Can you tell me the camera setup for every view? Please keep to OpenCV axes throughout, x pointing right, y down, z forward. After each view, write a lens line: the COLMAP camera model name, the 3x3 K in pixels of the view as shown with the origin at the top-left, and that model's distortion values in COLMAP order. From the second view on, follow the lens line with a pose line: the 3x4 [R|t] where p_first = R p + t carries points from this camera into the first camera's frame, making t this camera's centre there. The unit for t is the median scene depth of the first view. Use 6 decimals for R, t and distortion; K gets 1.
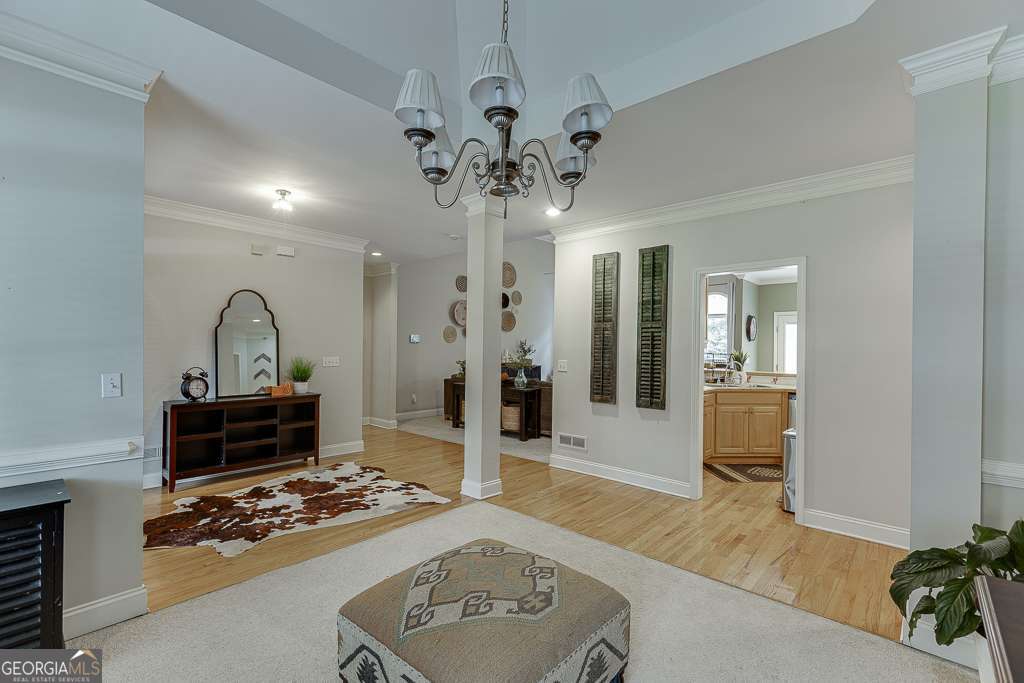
lens RADIAL K [[464.9, 0, 511.0], [0, 464.9, 343.0], [0, 0, 1]] dist [0.012482, -0.003209]
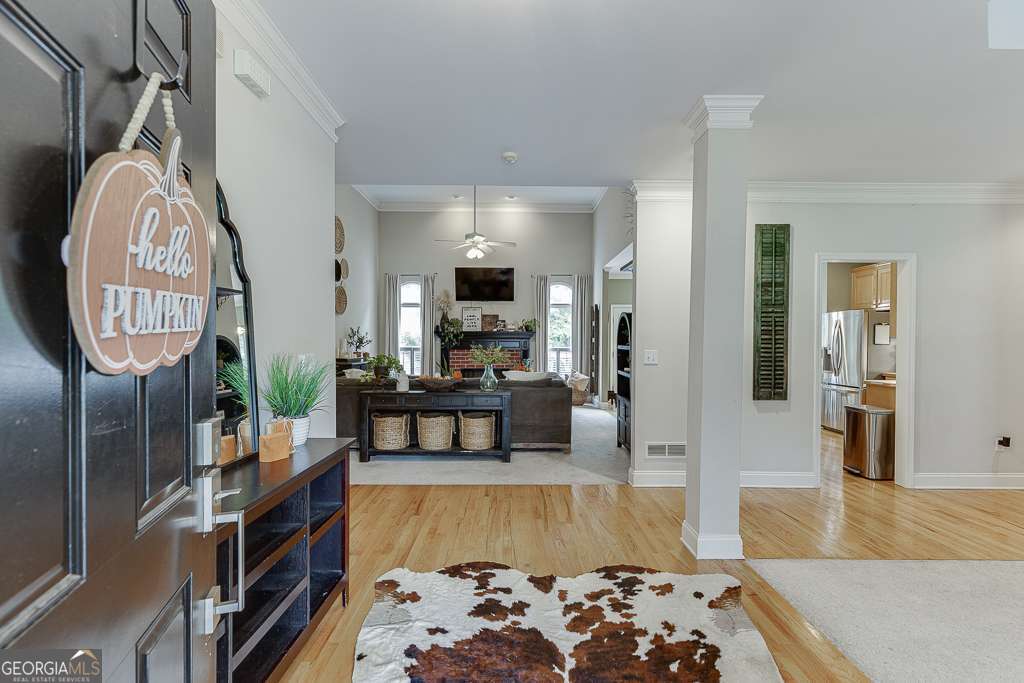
lens RADIAL K [[464.9, 0, 540.0], [0, 464.9, 343.1], [0, 0, 1]] dist [0.012482, -0.003209]
pose [[0.726465, -0.010170, 0.687128, -0.668485], [-0.002816, 0.999838, 0.017775, 0.013236], [-0.687198, -0.014847, 0.726318, 0.649374]]
